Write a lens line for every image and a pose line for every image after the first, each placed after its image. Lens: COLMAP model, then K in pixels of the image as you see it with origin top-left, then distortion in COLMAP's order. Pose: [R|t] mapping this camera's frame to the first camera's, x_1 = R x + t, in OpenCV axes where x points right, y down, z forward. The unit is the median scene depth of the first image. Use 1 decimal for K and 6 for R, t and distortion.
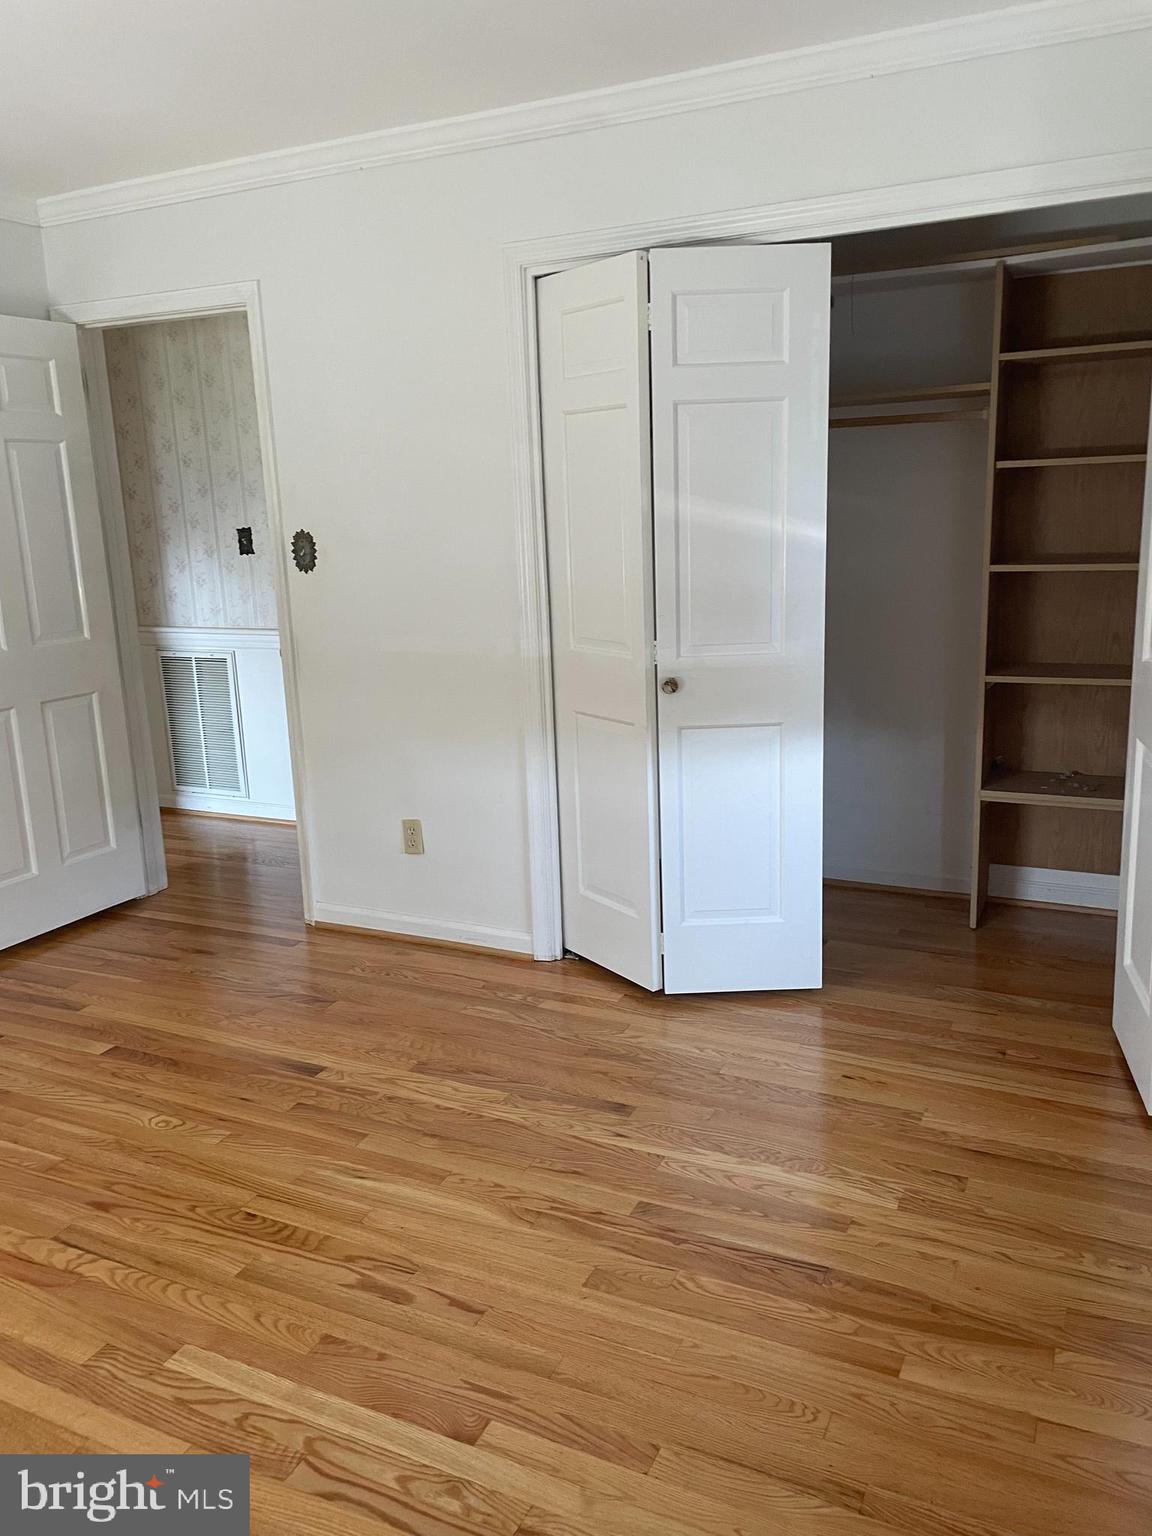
lens RADIAL K [[1146.5, 0, 592.4], [0, 1146.5, 751.4], [0, 0, 1]] dist [0.086564, -0.114074]
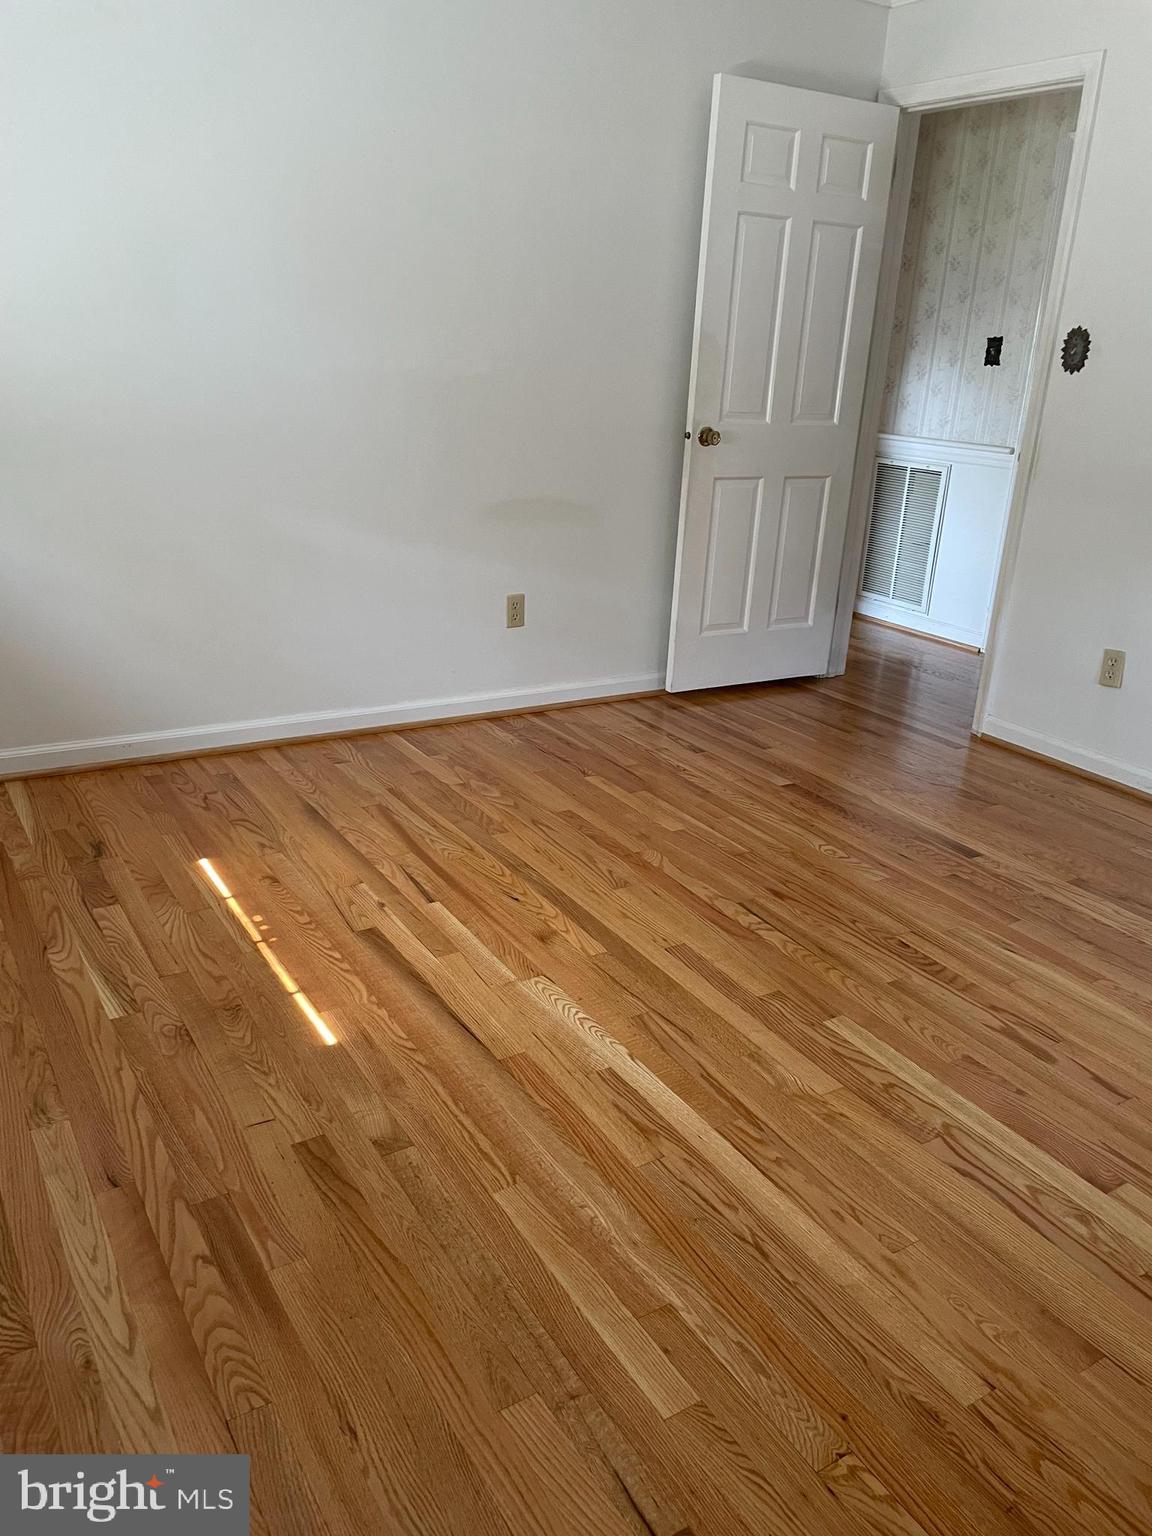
lens RADIAL K [[1146.5, 0, 592.4], [0, 1146.5, 751.4], [0, 0, 1]] dist [0.086564, -0.114074]
pose [[0.842057, 0.251003, -0.477428, -0.056073], [-0.193475, 0.966781, 0.167036, 0.082333], [0.503495, -0.048284, 0.862648, -0.059802]]
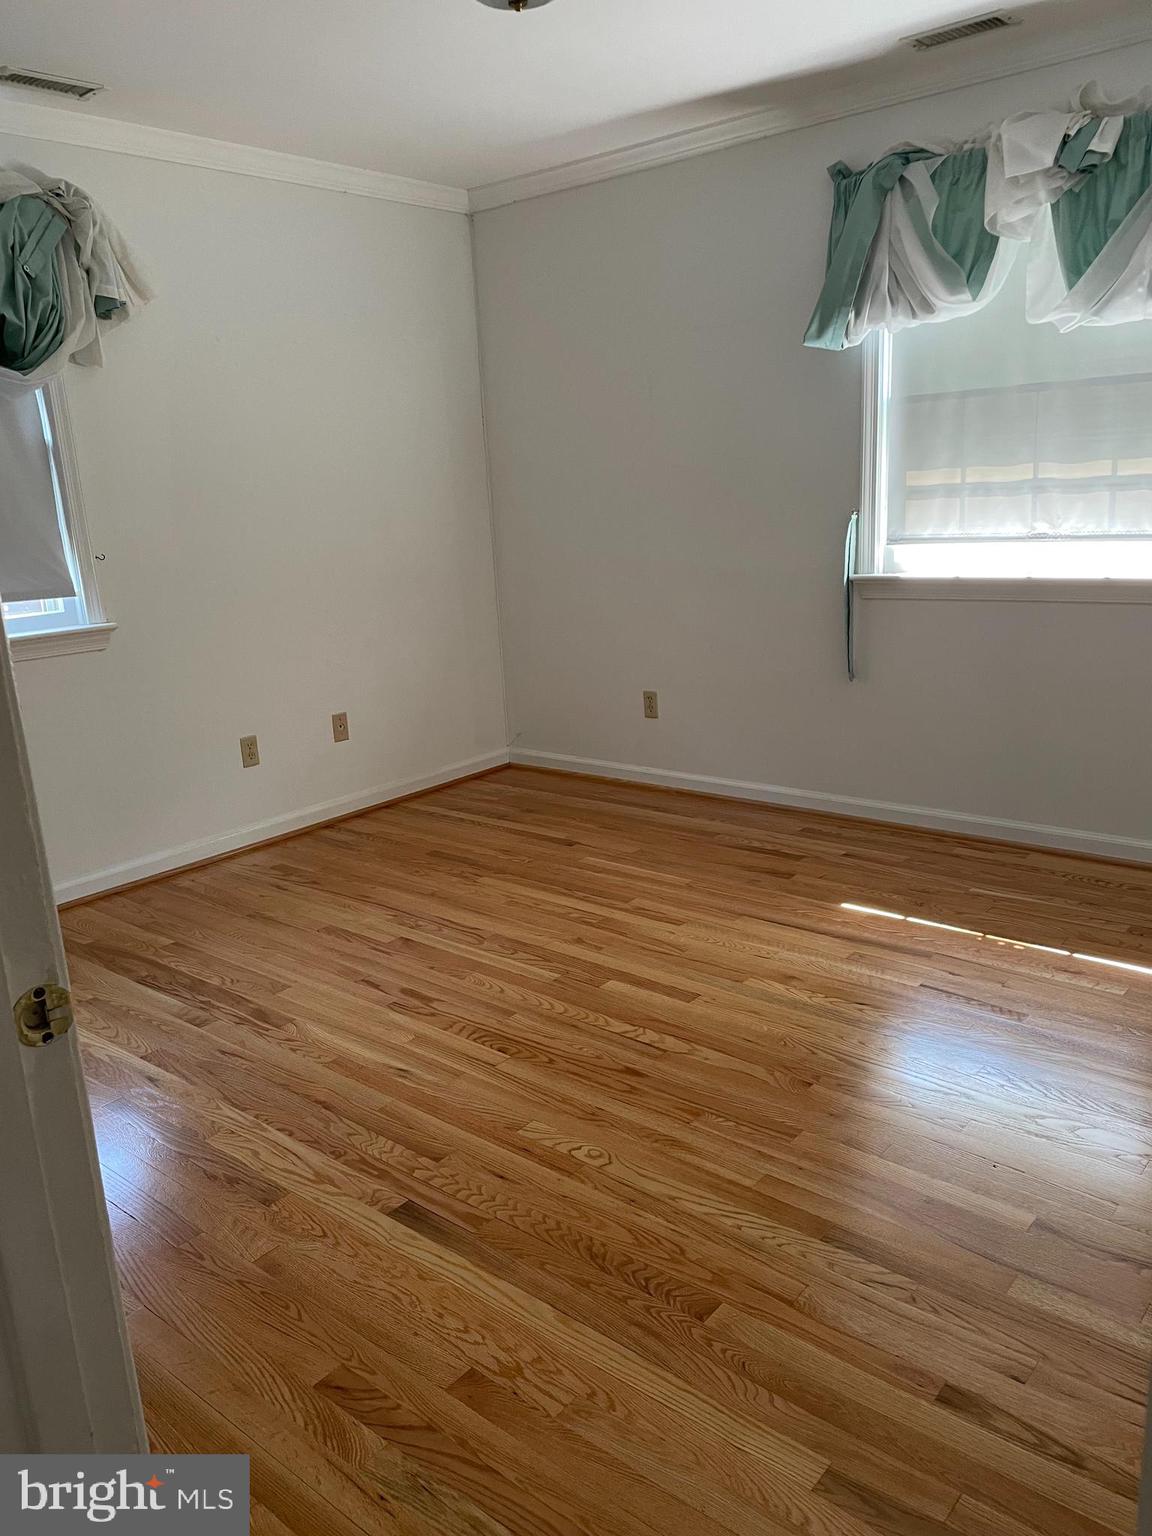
lens RADIAL K [[1146.5, 0, 592.4], [0, 1146.5, 751.4], [0, 0, 1]] dist [0.086564, -0.114074]
pose [[-0.966161, 0.028354, 0.256377, -0.558801], [0.138412, 0.895710, 0.422547, -0.274191], [-0.217658, 0.443734, -0.869324, 1.510558]]
